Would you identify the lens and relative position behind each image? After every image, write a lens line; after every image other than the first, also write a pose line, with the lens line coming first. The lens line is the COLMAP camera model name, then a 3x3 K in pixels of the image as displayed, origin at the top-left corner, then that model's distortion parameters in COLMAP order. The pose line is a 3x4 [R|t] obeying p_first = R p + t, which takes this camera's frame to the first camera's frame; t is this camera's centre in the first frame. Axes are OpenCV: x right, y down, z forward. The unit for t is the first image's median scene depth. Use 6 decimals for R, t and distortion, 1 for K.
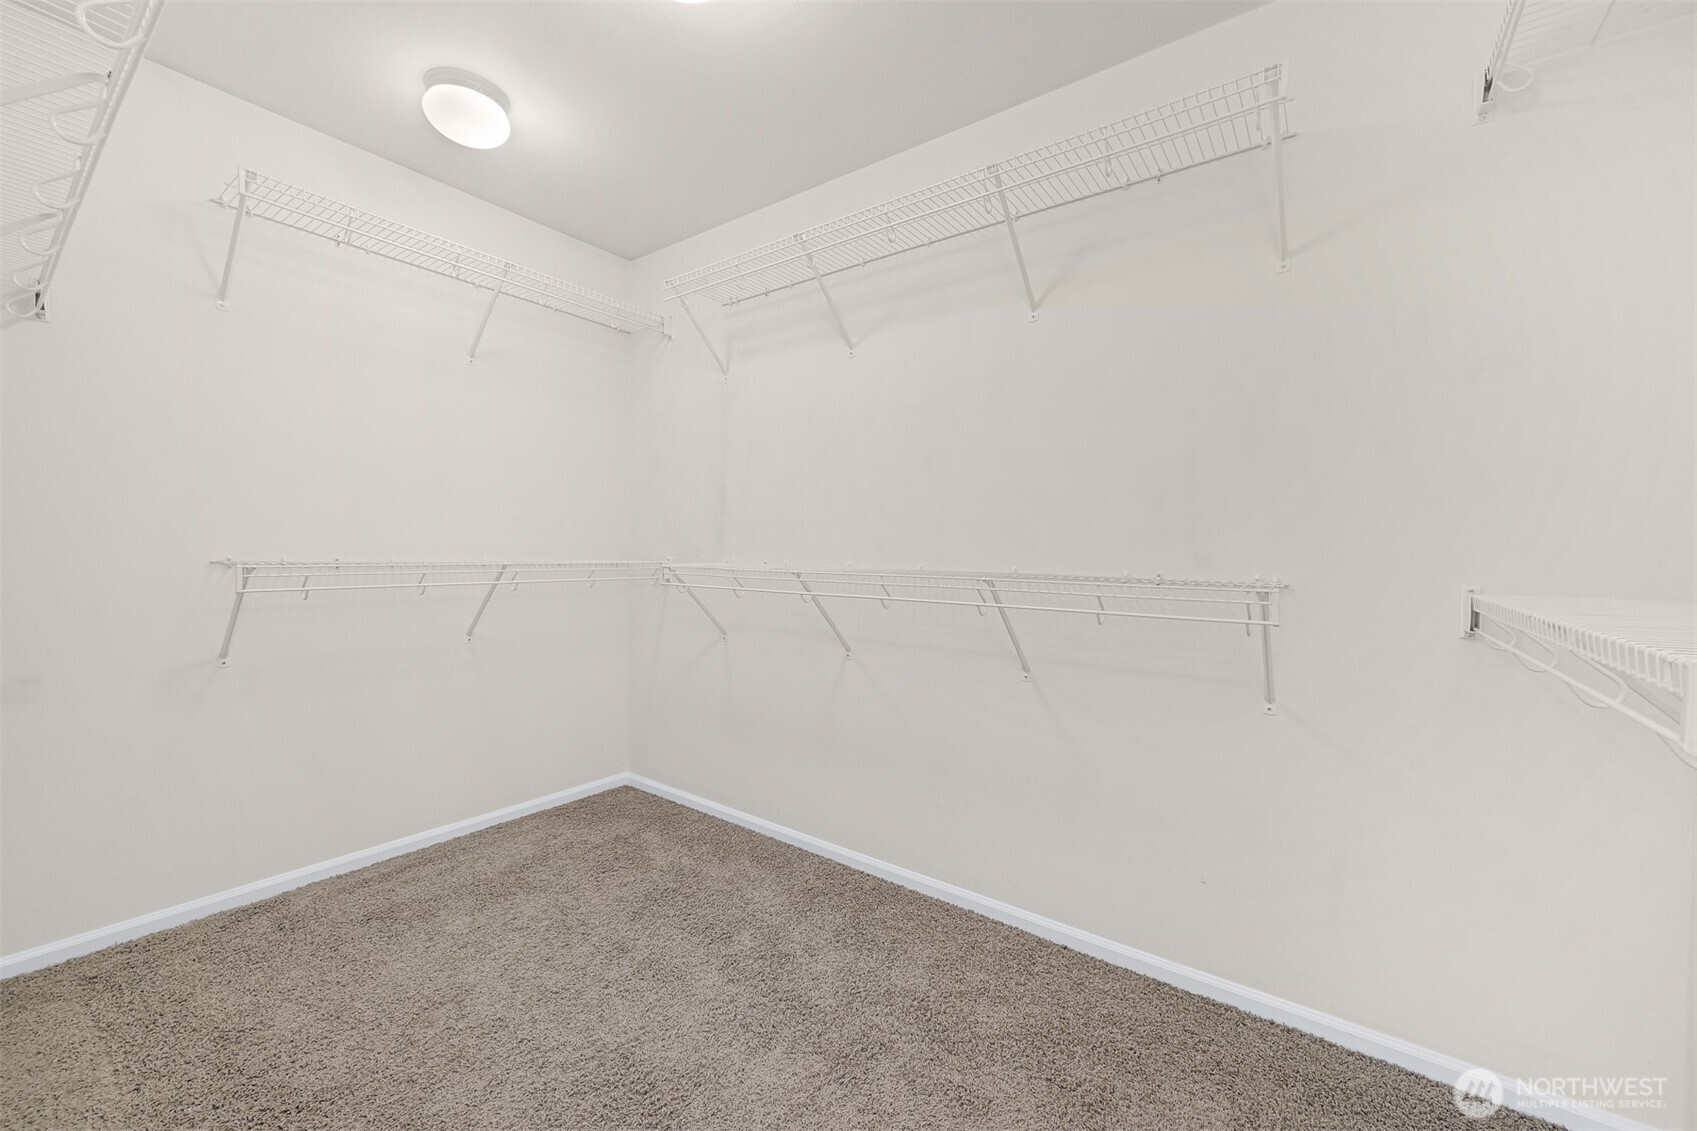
lens RADIAL K [[688.0, 0, 856.7], [0, 688.0, 570.1], [0, 0, 1]] dist [0.002379, 0.000194]
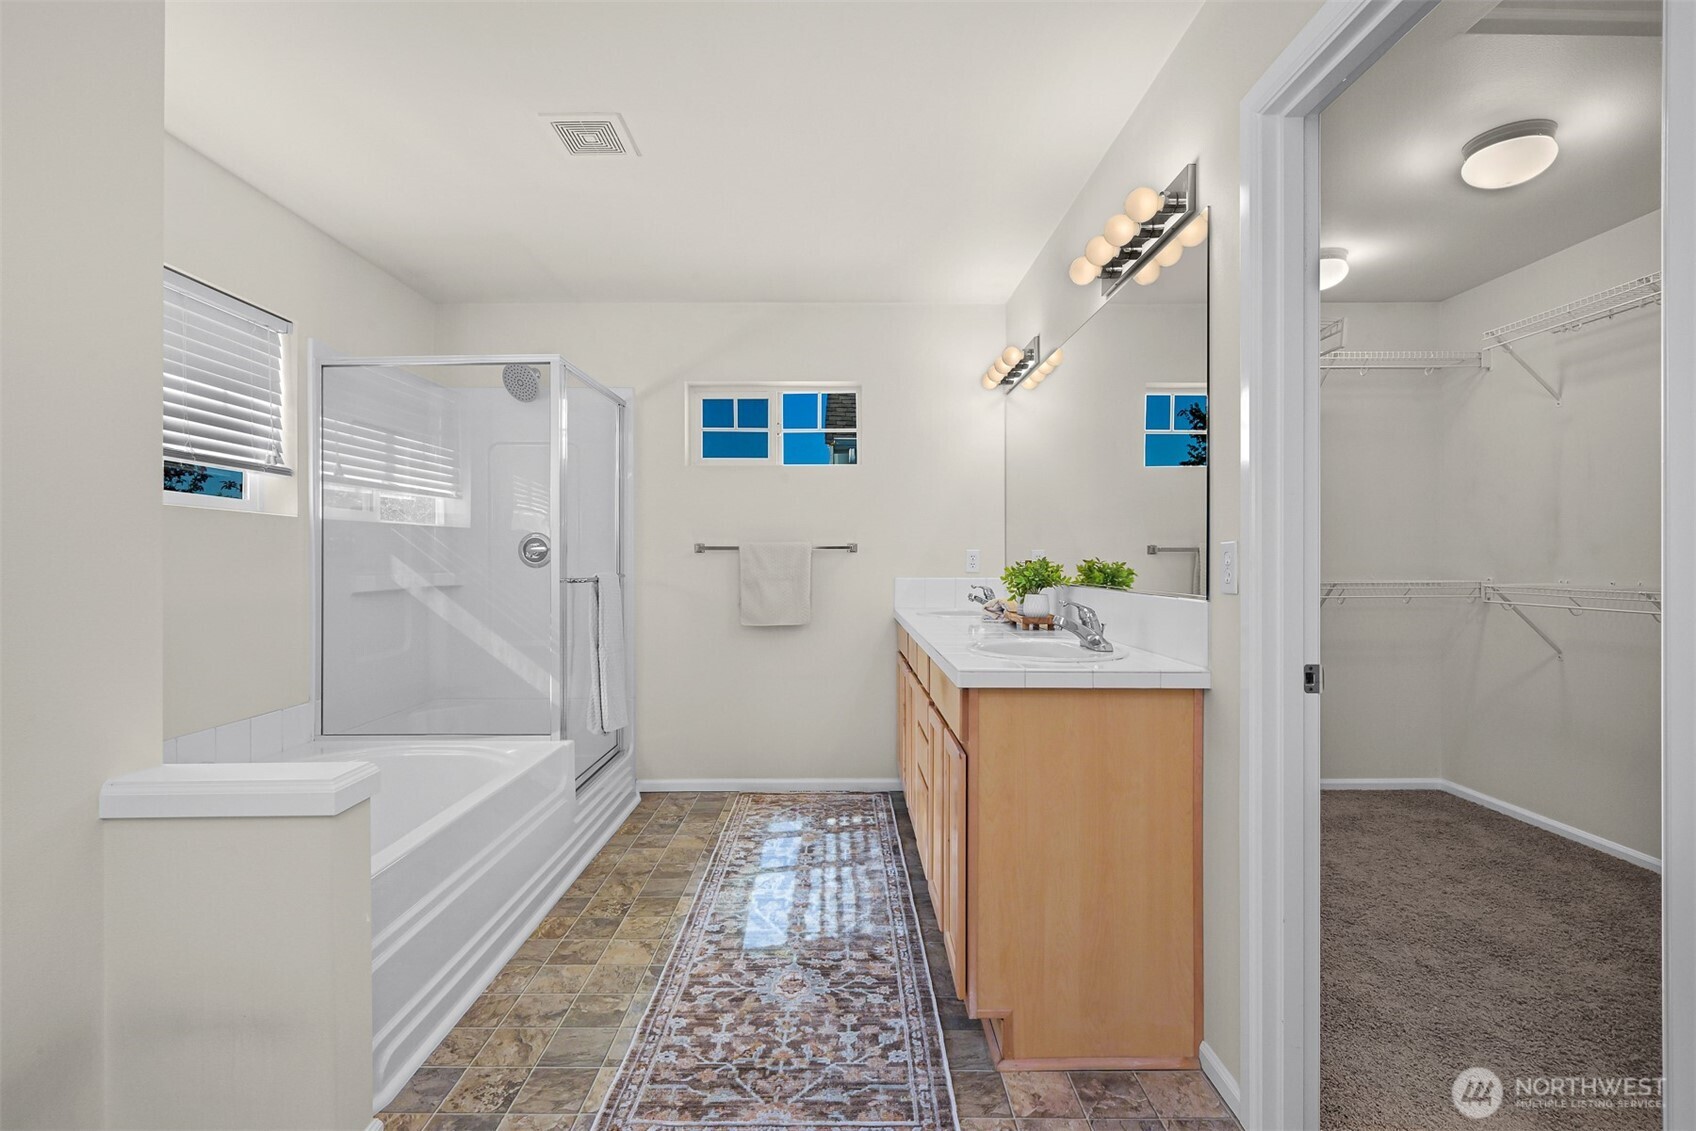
lens RADIAL K [[784.4, 0, 844.2], [0, 784.4, 560.7], [0, 0, 1]] dist [-0.001602, -0.000103]
pose [[0.592934, -0.014613, -0.805118, 0.126480], [-0.013238, 0.999523, -0.027890, 0.002498], [0.805142, 0.027195, 0.592458, -0.593819]]
